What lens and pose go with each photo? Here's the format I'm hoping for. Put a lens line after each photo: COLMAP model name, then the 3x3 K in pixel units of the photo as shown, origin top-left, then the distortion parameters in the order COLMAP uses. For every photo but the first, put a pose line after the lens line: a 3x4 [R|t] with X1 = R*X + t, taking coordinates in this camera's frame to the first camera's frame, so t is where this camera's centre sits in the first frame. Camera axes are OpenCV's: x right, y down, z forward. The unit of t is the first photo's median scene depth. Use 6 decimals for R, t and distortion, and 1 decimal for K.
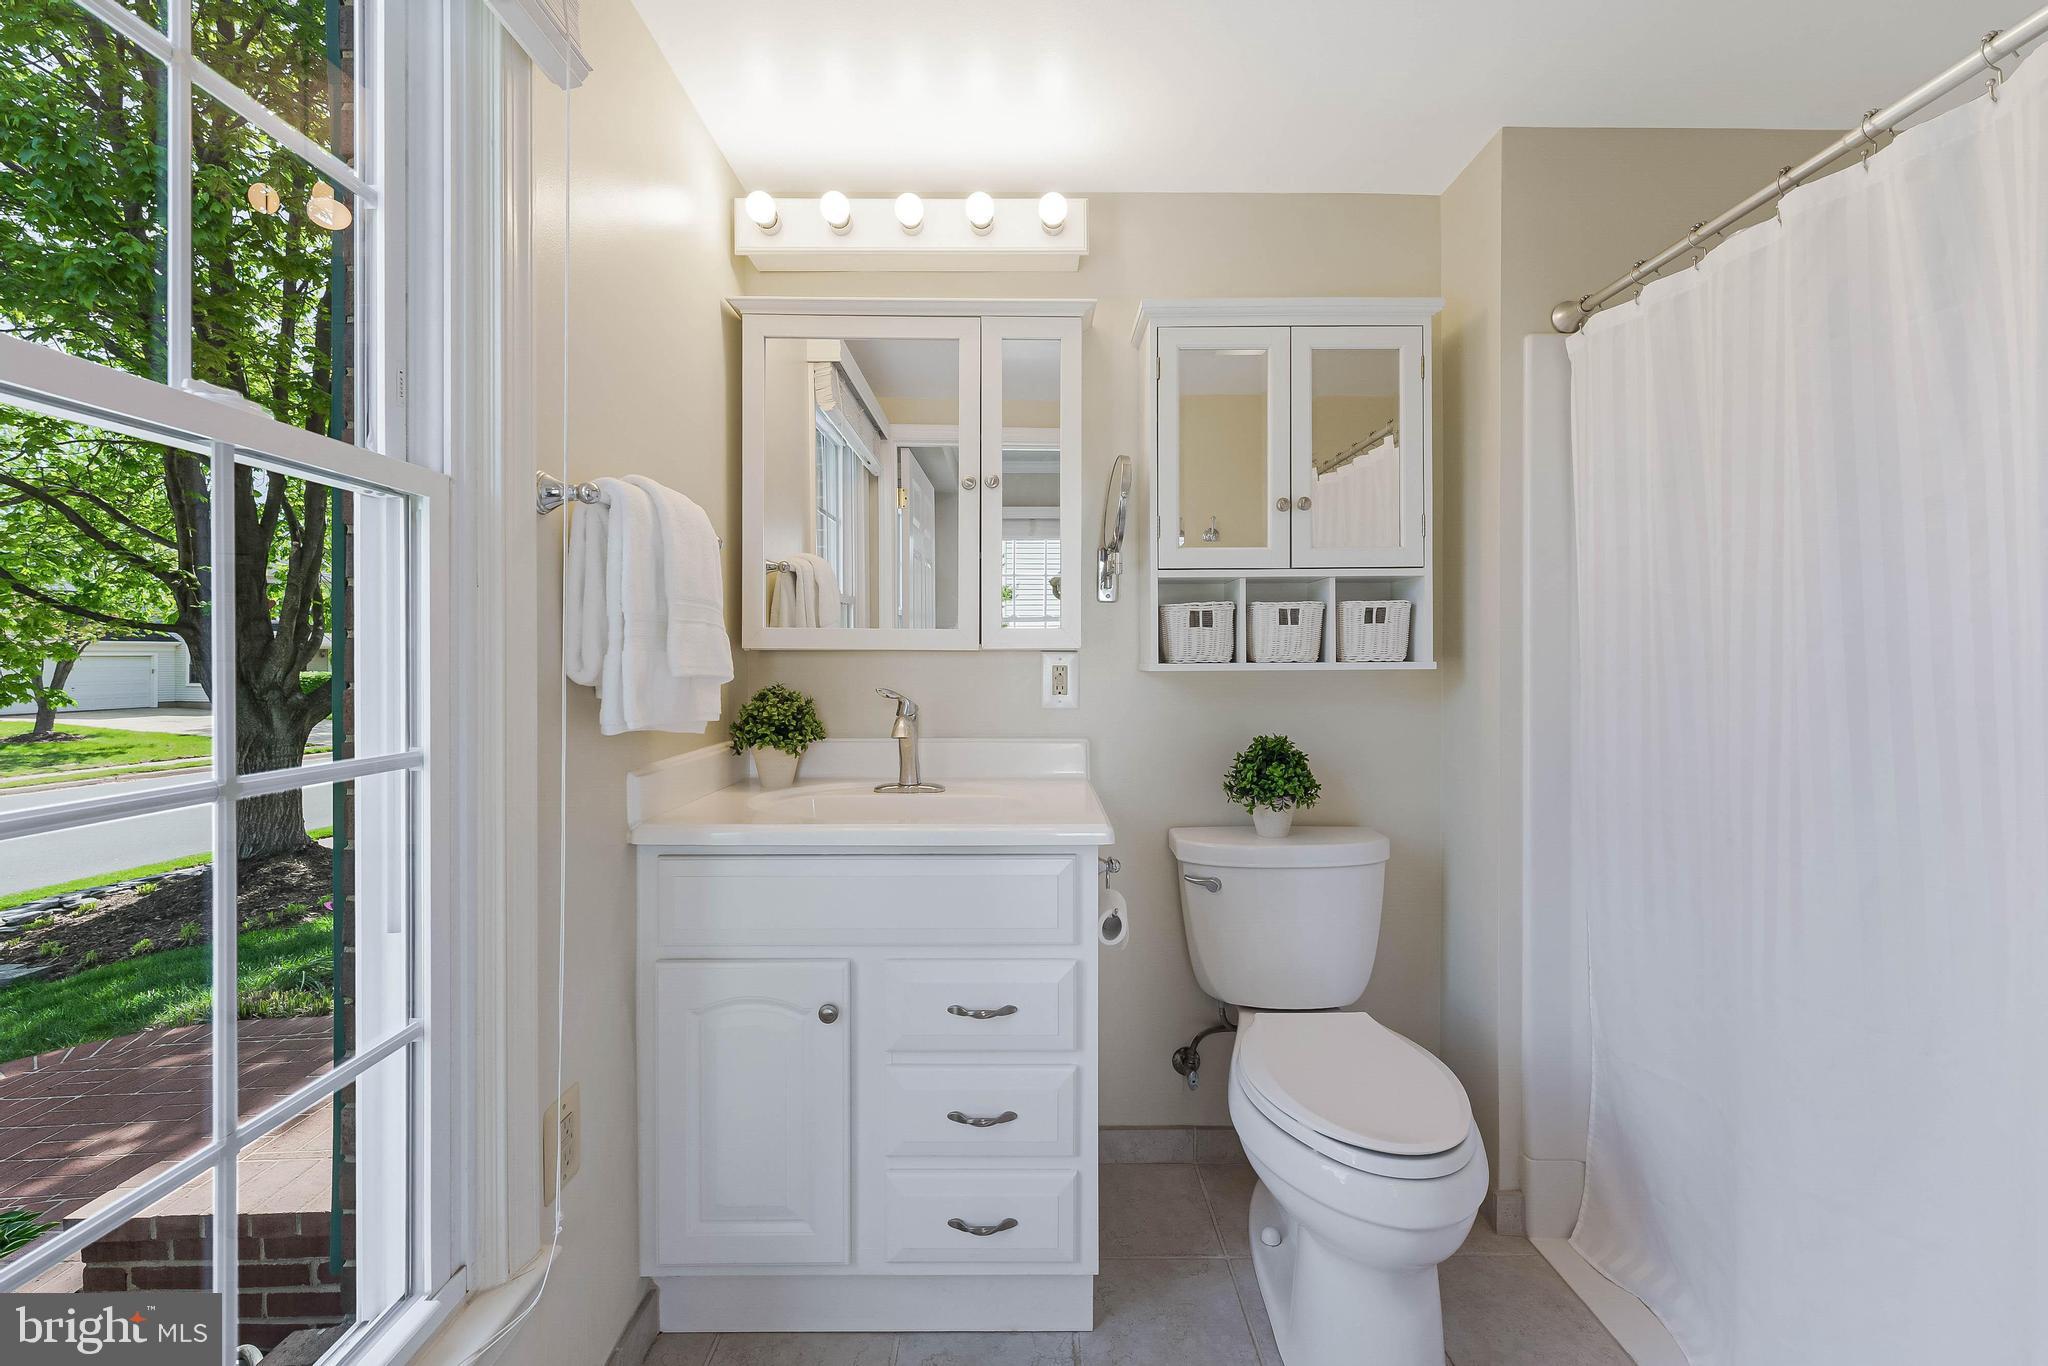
lens RADIAL K [[815.1, 0, 1029.0], [0, 815.1, 661.7], [0, 0, 1]] dist [0.000692, -0.000006]
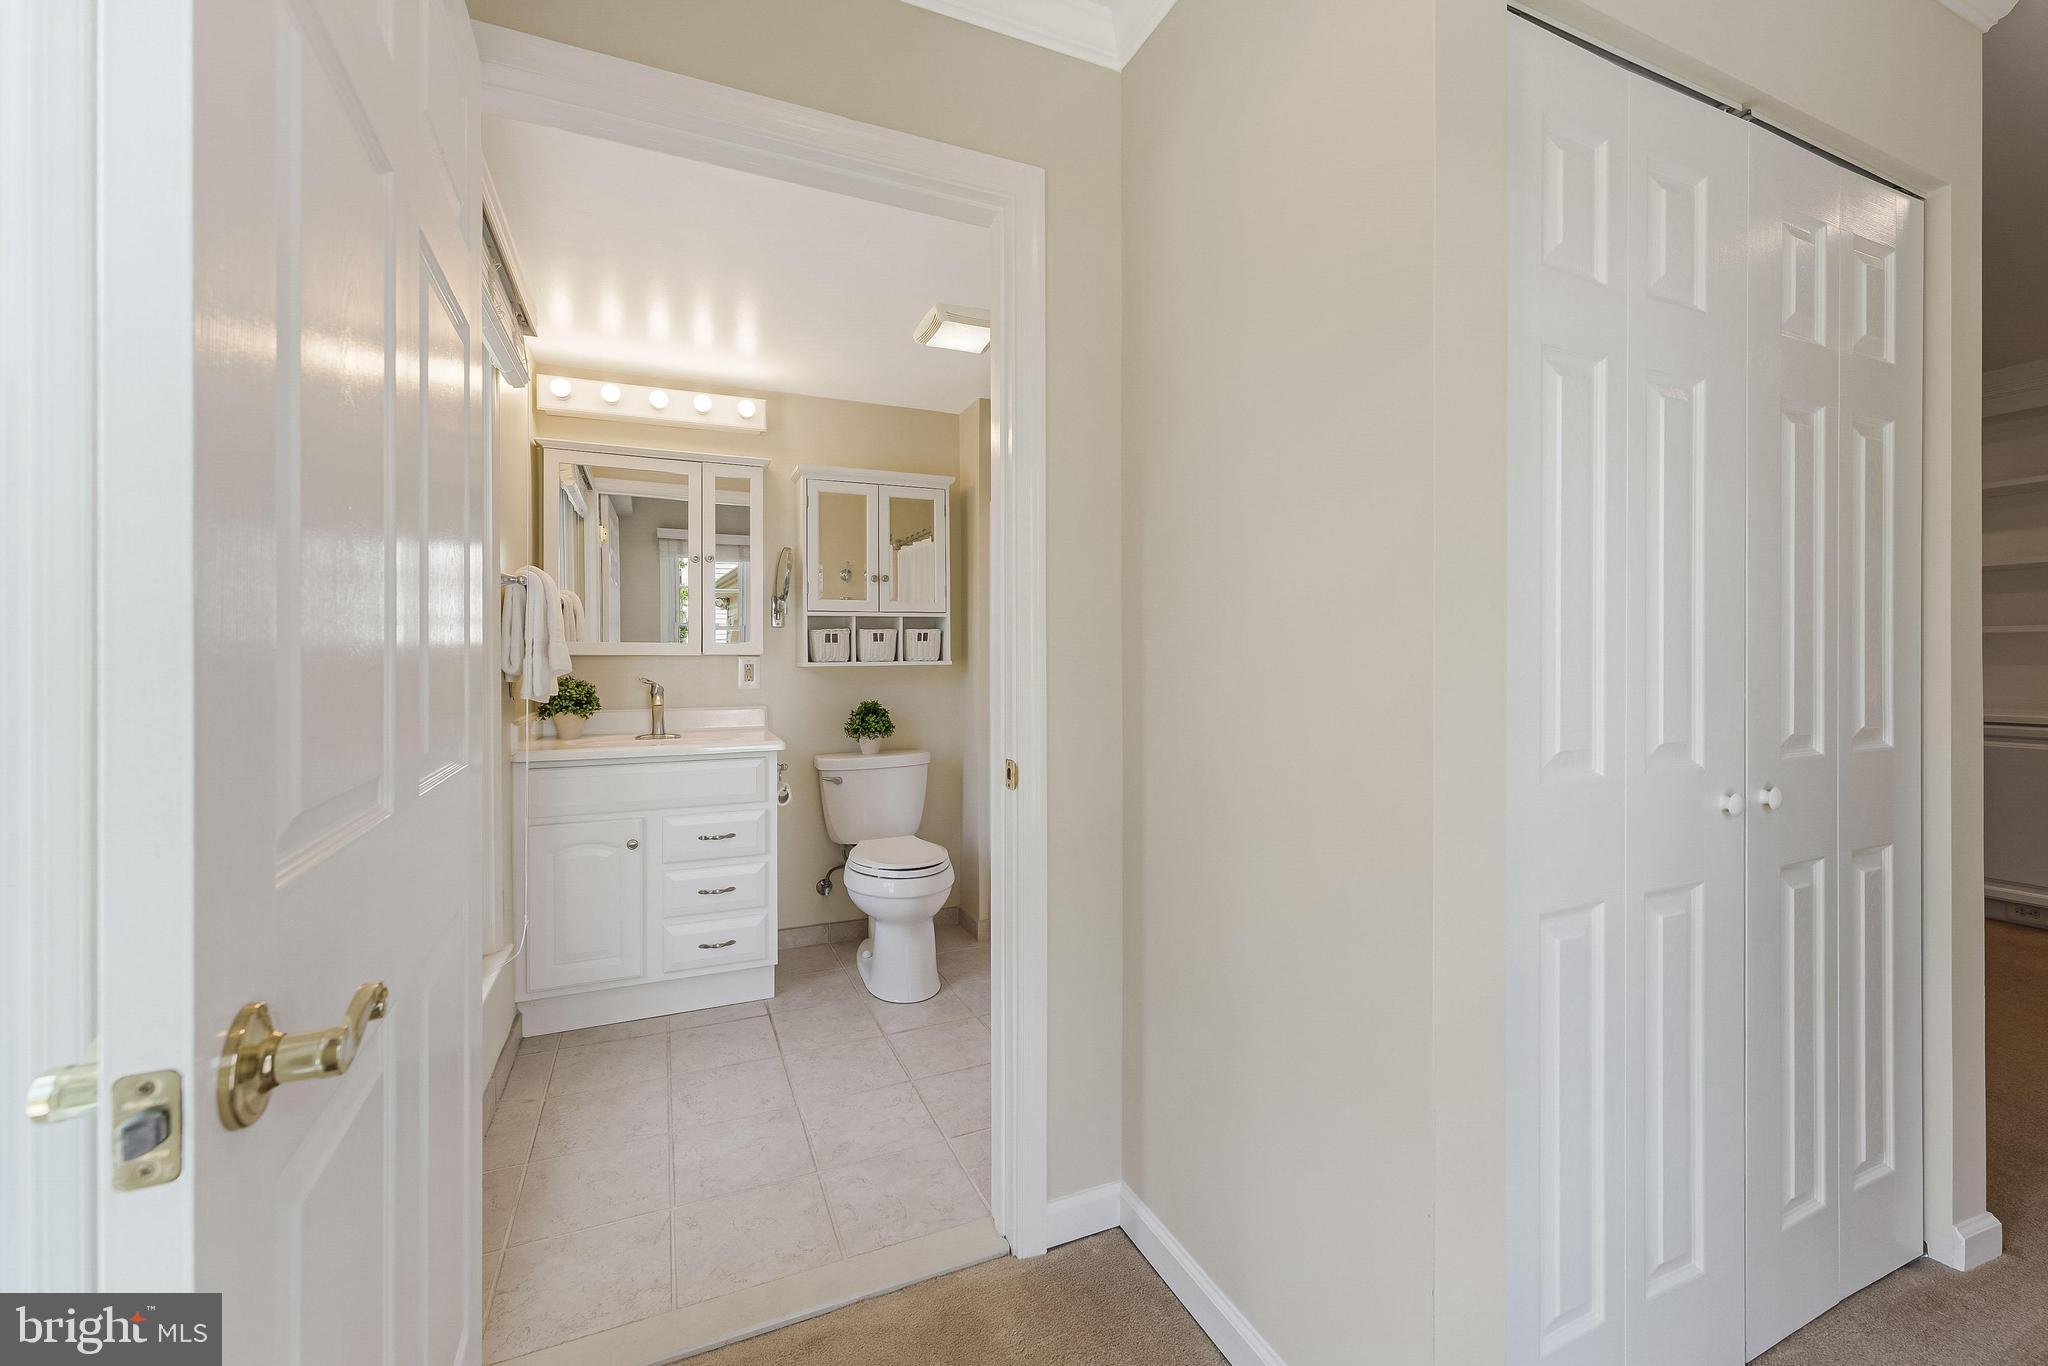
lens RADIAL K [[836.1, 0, 1030.5], [0, 836.1, 653.2], [0, 0, 1]] dist [0.000181, -0.000132]
pose [[0.916493, -0.001085, 0.400049, -0.132543], [0.004991, 0.999950, -0.008720, 0.000107], [-0.400020, 0.009989, 0.916452, -0.912299]]
